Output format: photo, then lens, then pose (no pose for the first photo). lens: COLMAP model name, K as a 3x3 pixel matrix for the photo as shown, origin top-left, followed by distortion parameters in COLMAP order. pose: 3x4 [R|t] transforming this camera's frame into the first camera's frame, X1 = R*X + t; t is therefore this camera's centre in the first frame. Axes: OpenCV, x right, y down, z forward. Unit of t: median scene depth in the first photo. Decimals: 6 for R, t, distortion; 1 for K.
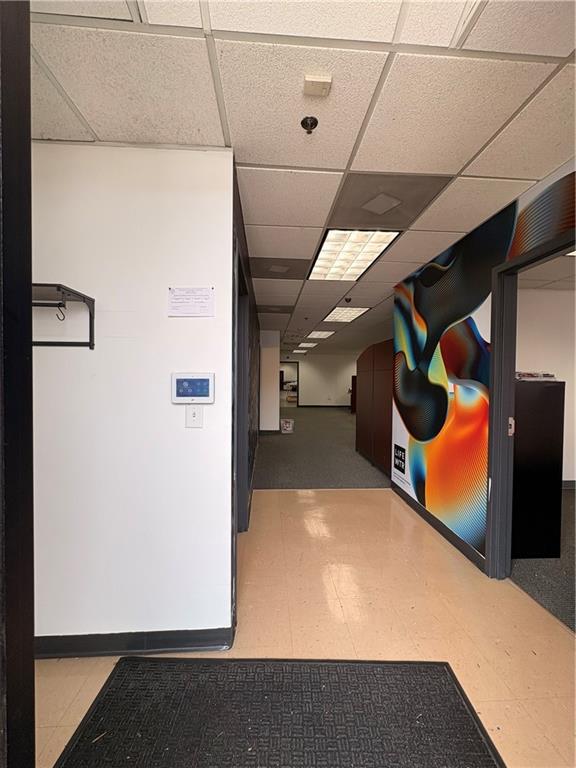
lens RADIAL K [[306.6, 0, 288.0], [0, 306.6, 384.0], [0, 0, 1]] dist [-0.000177, 0.000171]
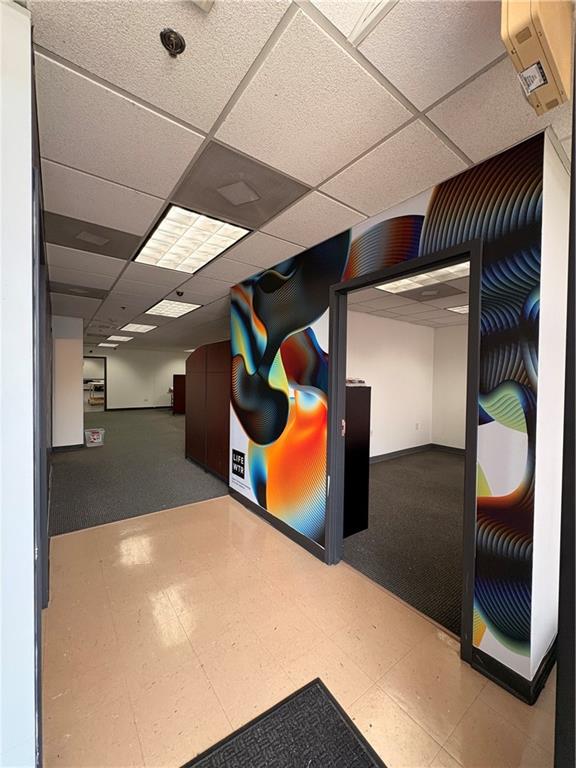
lens RADIAL K [[306.6, 0, 288.0], [0, 306.6, 384.0], [0, 0, 1]] dist [-0.000177, 0.000171]
pose [[0.836422, -0.009695, 0.548001, -0.053125], [0.004690, 0.999934, 0.010531, -0.029053], [-0.548067, -0.006238, 0.836411, 0.125572]]
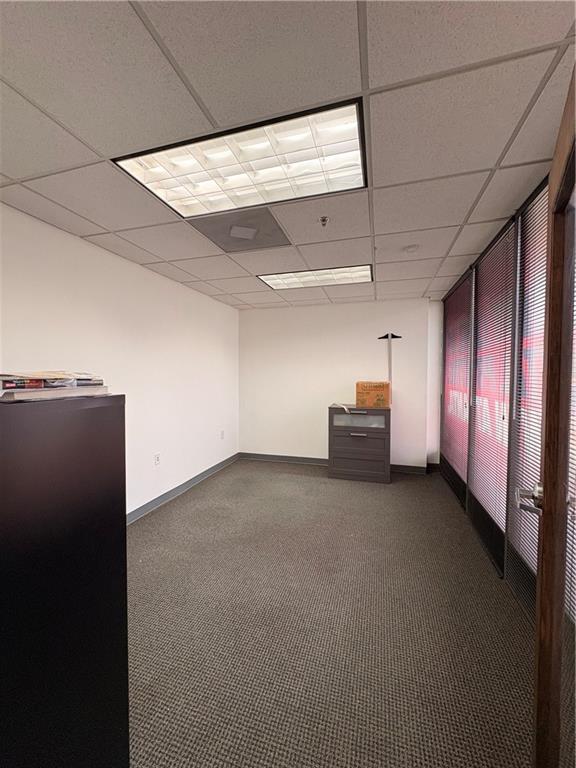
lens RADIAL K [[306.6, 0, 288.0], [0, 306.6, 384.0], [0, 0, 1]] dist [-0.000177, 0.000171]
pose [[0.350164, -0.039131, 0.935871, 0.489599], [0.016379, 0.999230, 0.035652, -0.031651], [-0.936545, 0.002844, 0.350535, 0.532348]]
